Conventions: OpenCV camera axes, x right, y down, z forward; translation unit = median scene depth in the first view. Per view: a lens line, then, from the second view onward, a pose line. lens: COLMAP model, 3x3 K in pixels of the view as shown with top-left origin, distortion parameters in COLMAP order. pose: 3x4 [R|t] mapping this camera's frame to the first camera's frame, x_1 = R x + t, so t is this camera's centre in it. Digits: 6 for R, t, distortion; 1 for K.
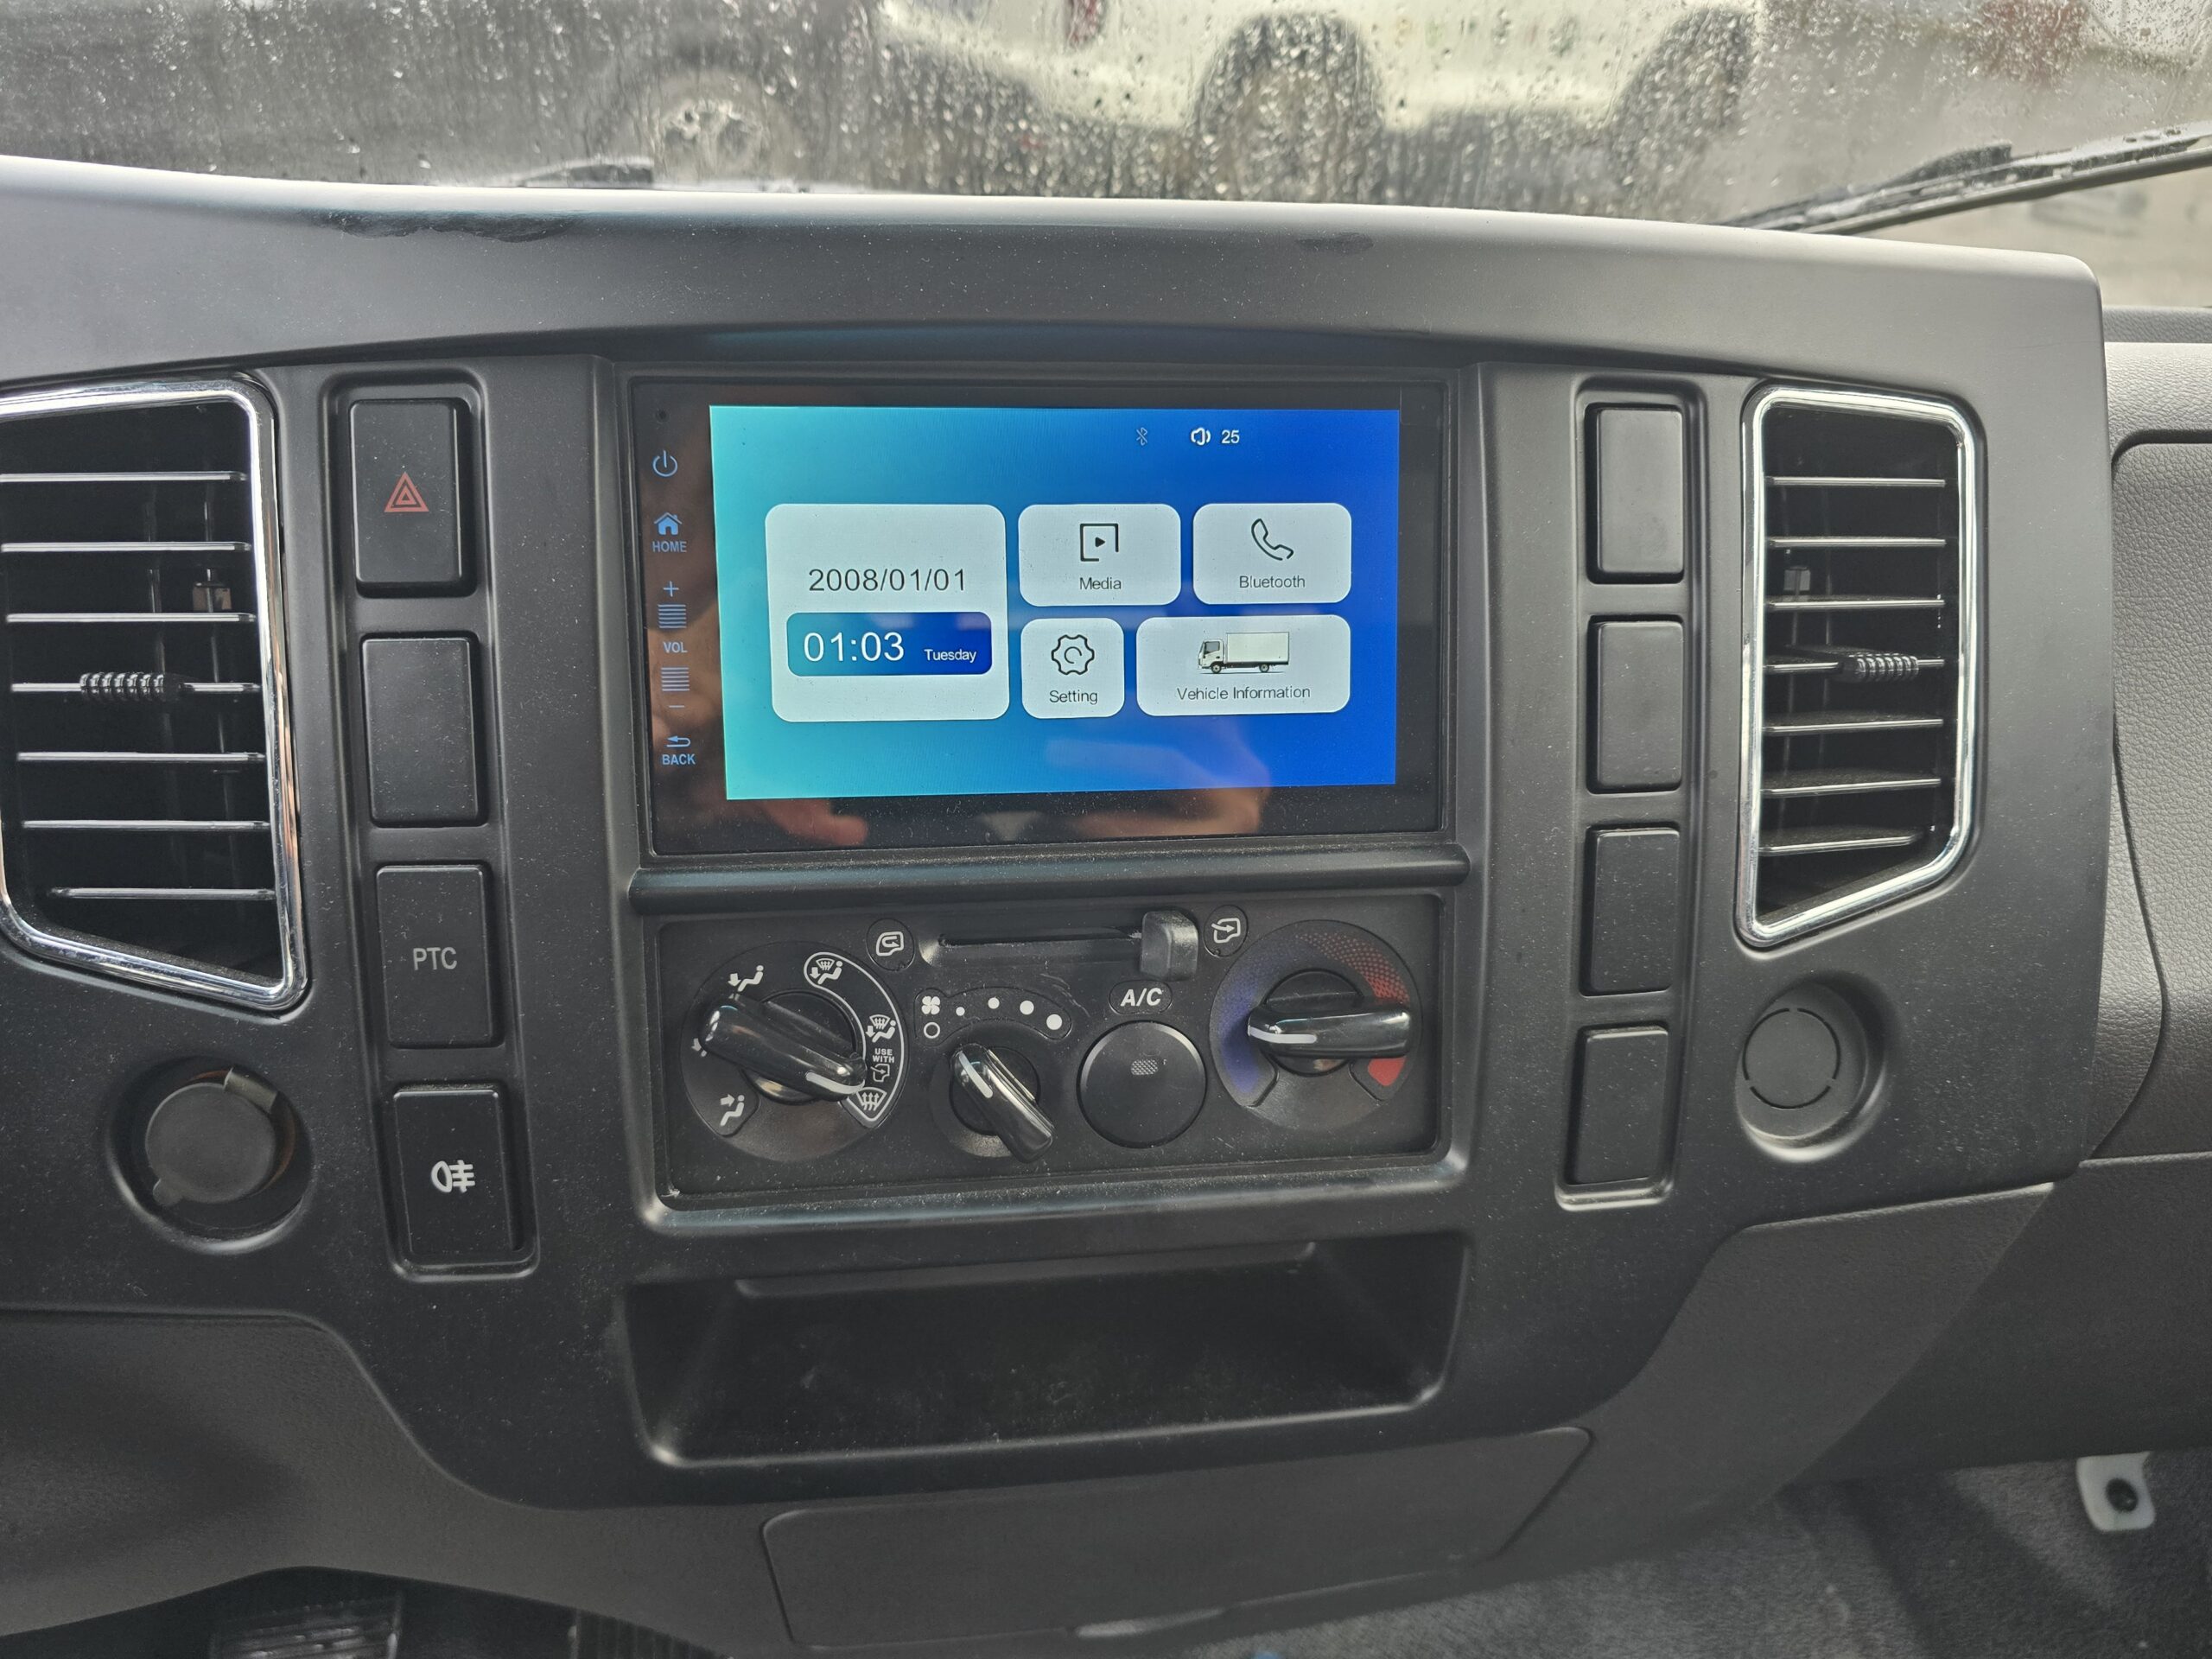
lens RADIAL K [[1525.1, 0, 1110.0], [0, 1525.1, 825.5], [0, 0, 1]] dist [0.052651, -0.040747]
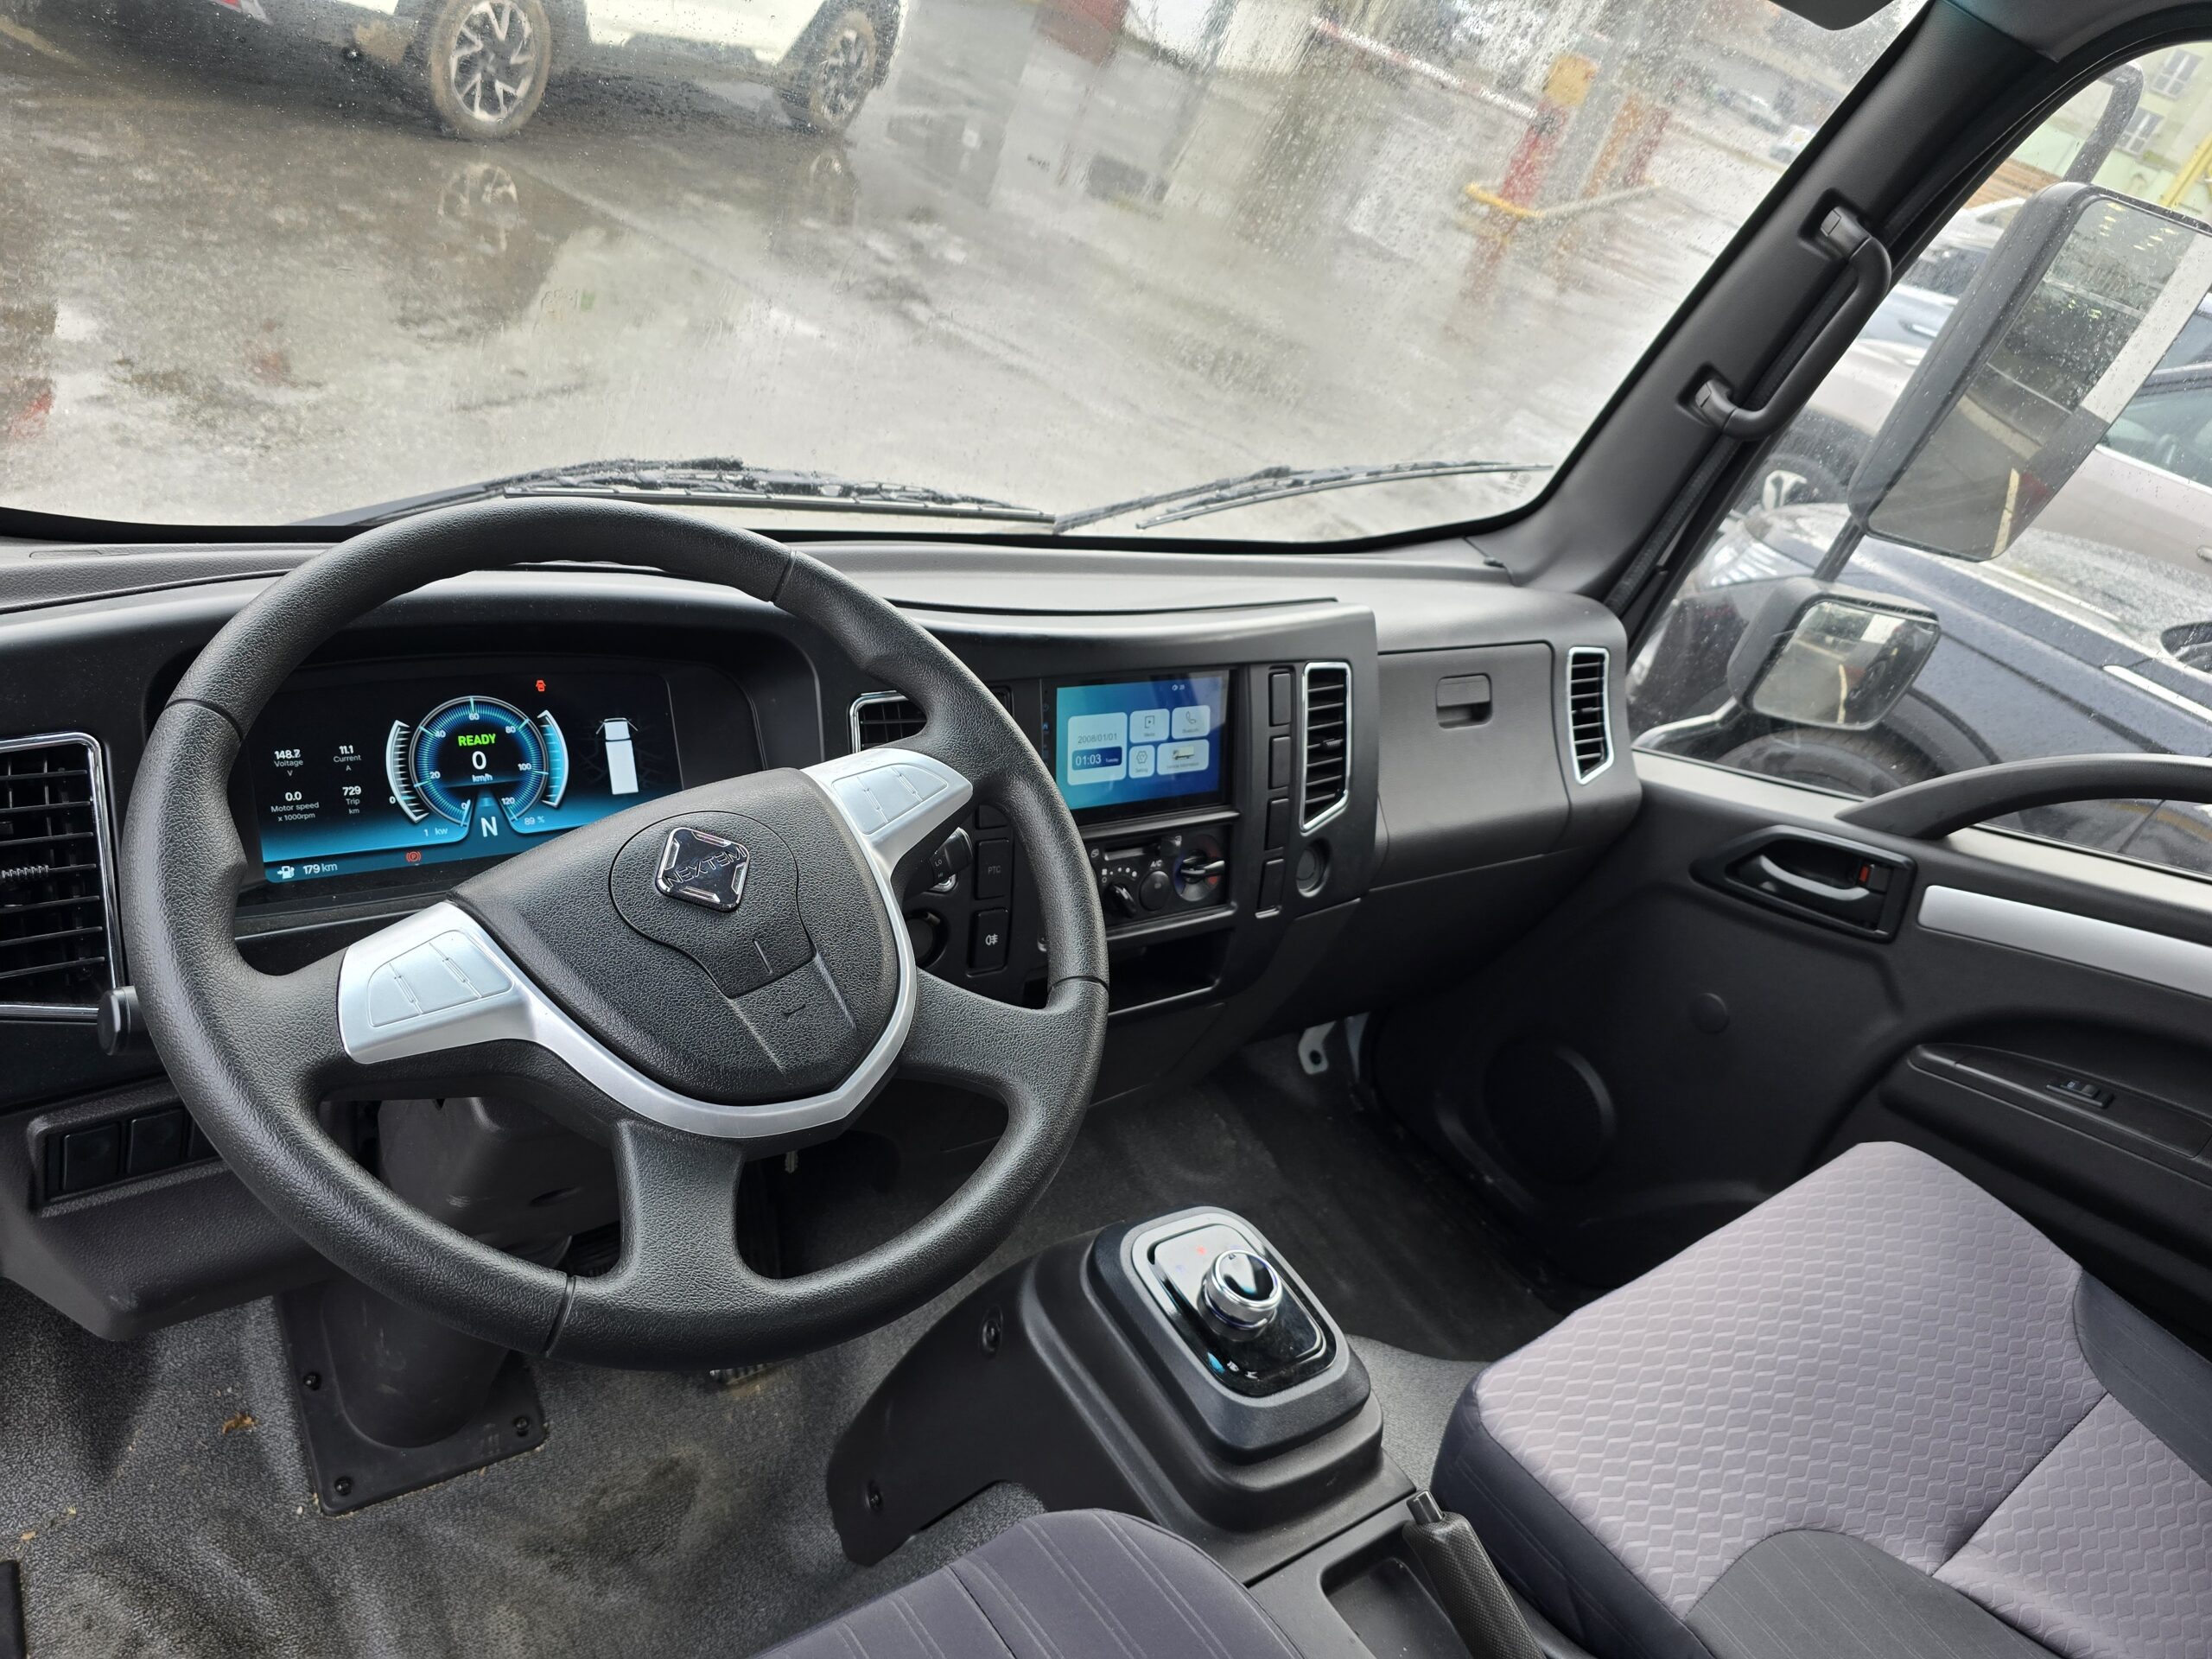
lens RADIAL K [[1525.1, 0, 1103.9], [0, 1525.1, 829.7], [0, 0, 1]] dist [0.052651, -0.040747]
pose [[0.853104, -0.078463, 0.515807, -1.667822], [0.031690, 0.994594, 0.098881, -0.267846], [-0.520777, -0.068010, 0.850979, -1.590247]]
